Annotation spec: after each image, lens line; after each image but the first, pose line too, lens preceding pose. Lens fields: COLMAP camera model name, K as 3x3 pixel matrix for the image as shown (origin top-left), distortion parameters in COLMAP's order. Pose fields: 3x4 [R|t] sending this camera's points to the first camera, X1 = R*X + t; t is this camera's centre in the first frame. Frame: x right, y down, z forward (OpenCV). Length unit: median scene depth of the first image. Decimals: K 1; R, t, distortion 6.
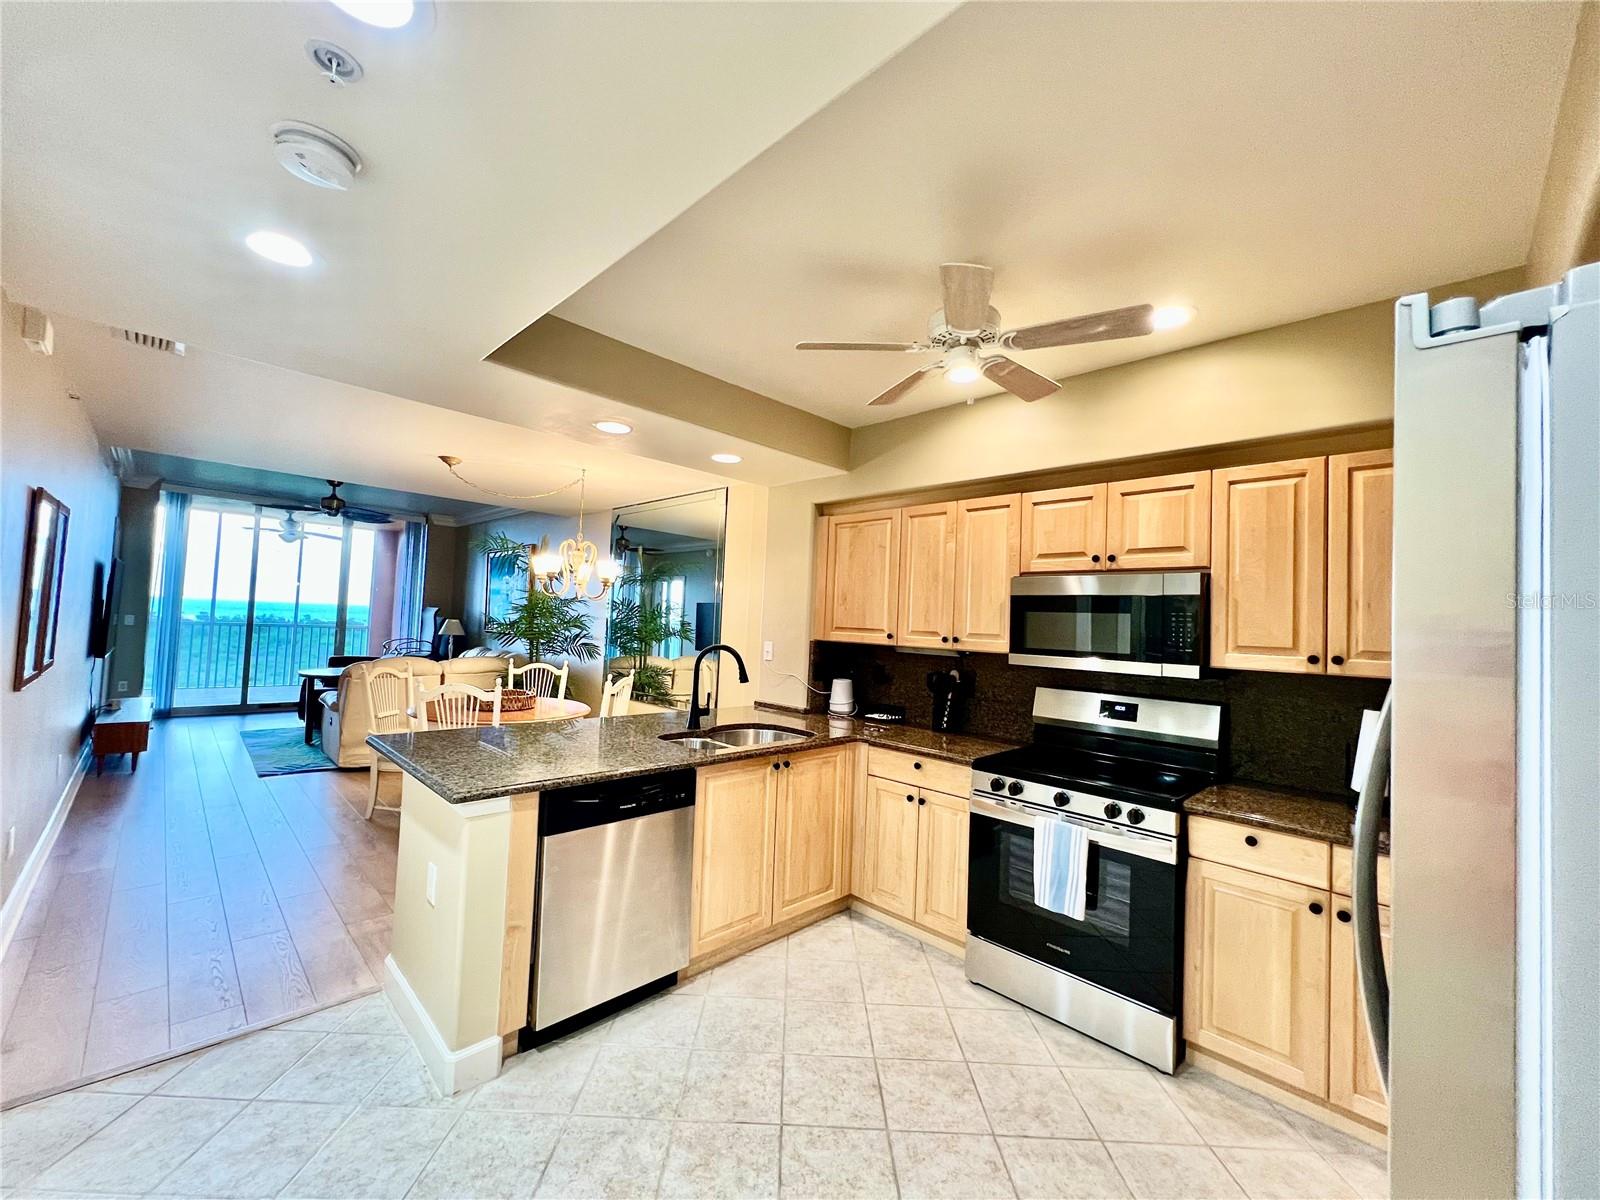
lens RADIAL K [[641.9, 0, 793.5], [0, 641.9, 599.8], [0, 0, 1]] dist [0.000532, 0.000269]
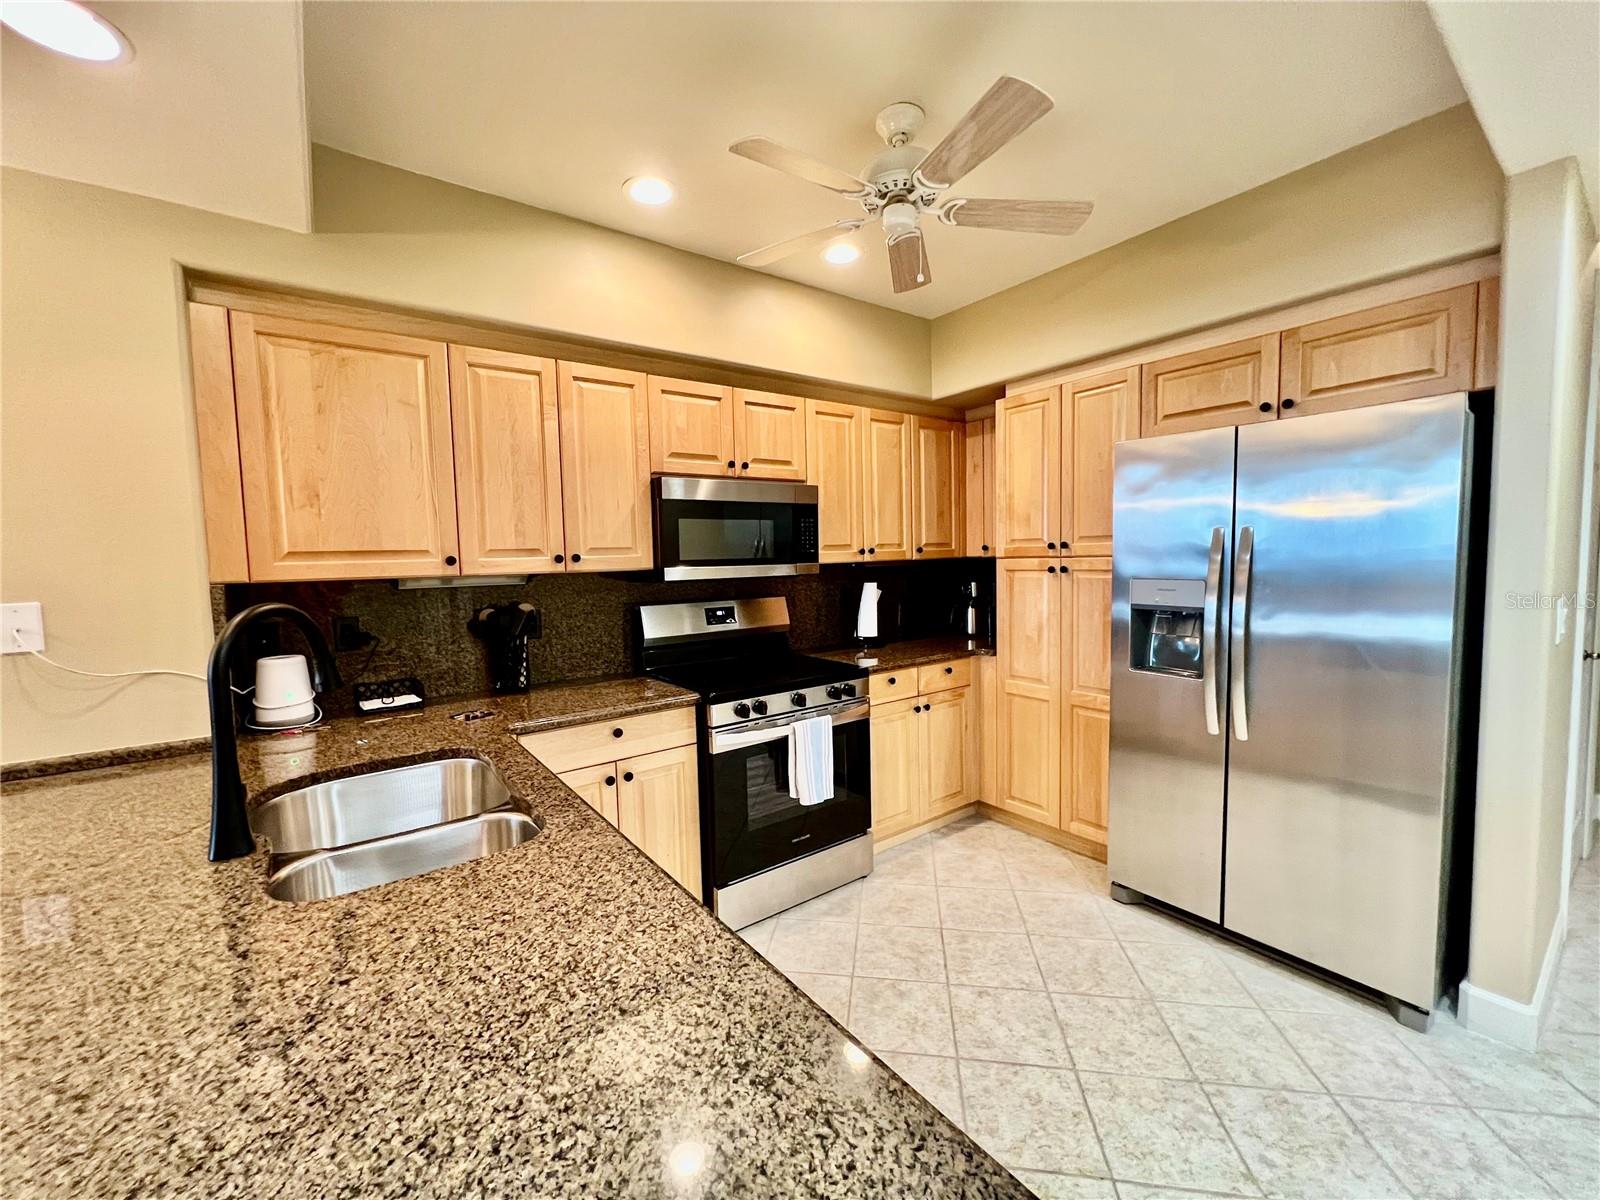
lens RADIAL K [[641.9, 0, 797.1], [0, 641.9, 598.3], [0, 0, 1]] dist [0.000532, 0.000269]
pose [[0.140667, -0.114095, 0.983461, -0.503226], [-0.006990, 0.993198, 0.116225, 0.024870], [-0.990032, -0.023223, 0.138913, 0.752346]]
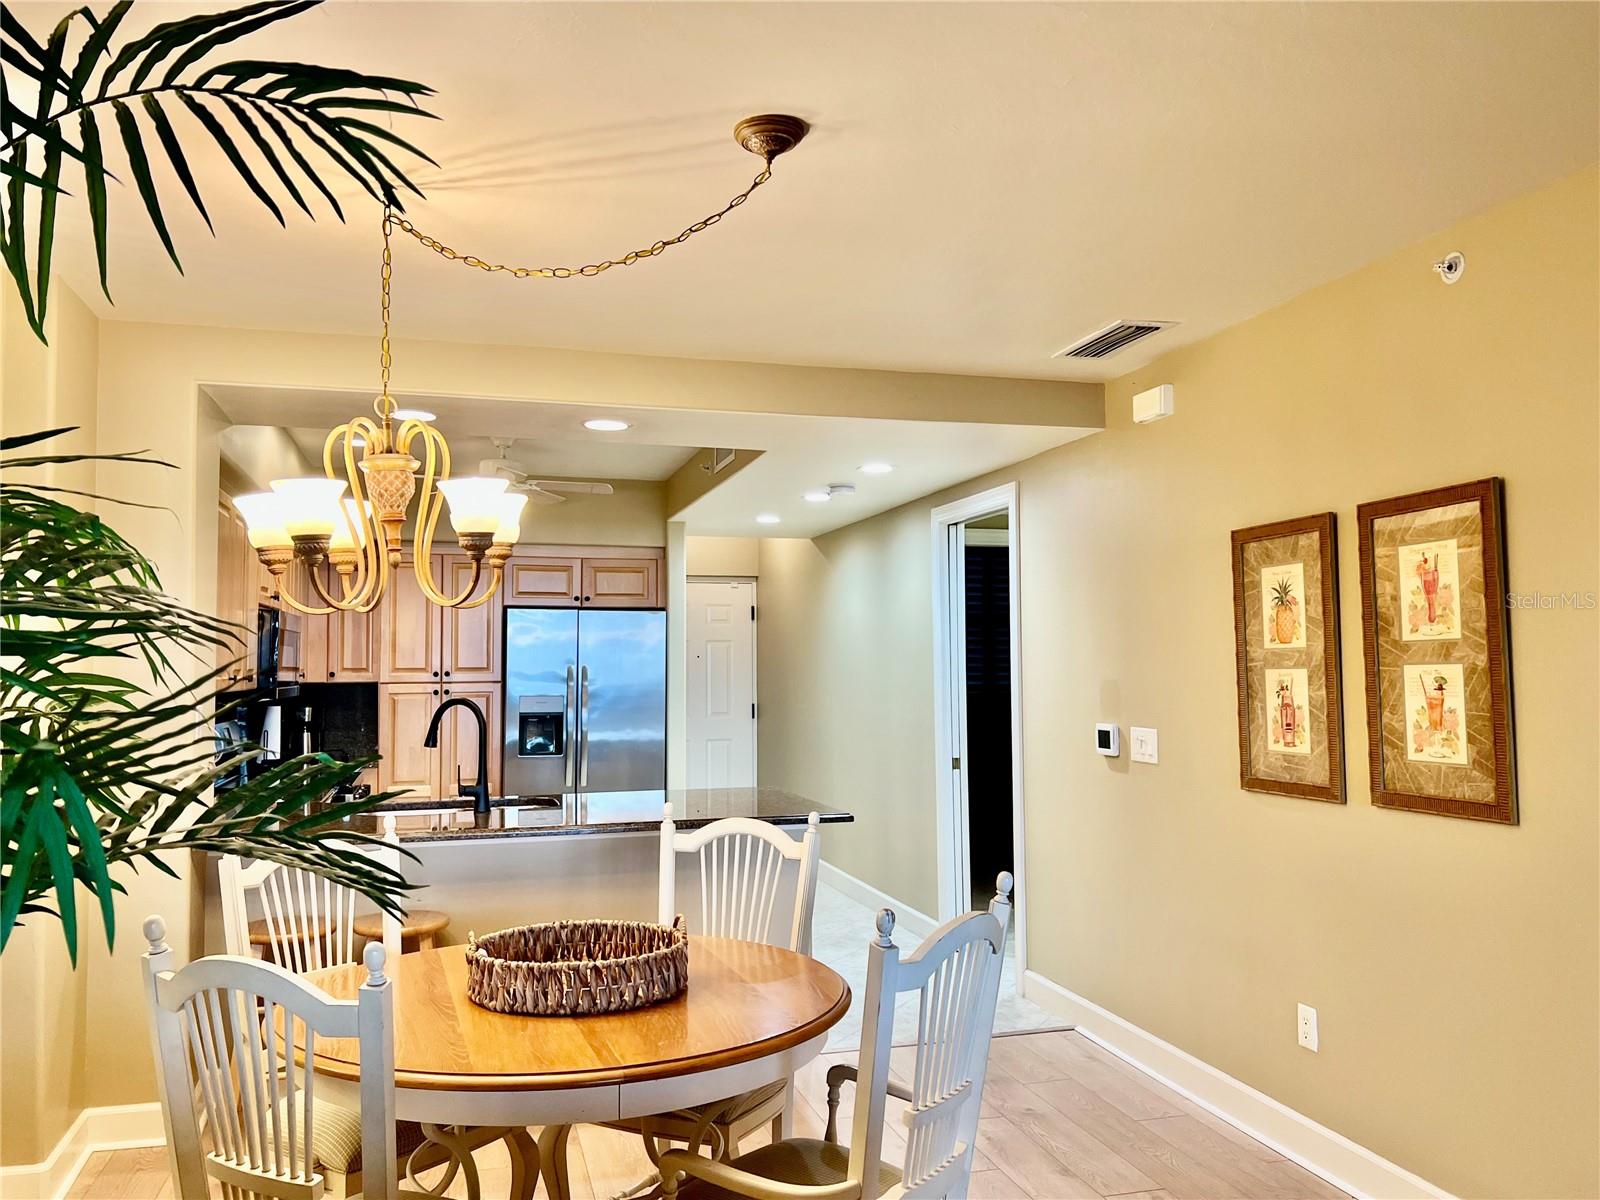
lens RADIAL K [[1212.4, 0, 785.6], [0, 1212.4, 607.9], [0, 0, 1]] dist [0.031378, -0.031702]
pose [[-0.871395, -0.014720, 0.490361, -1.311671], [-0.051317, 0.996801, -0.061271, 0.038912], [-0.487890, -0.078555, -0.869363, 2.376317]]
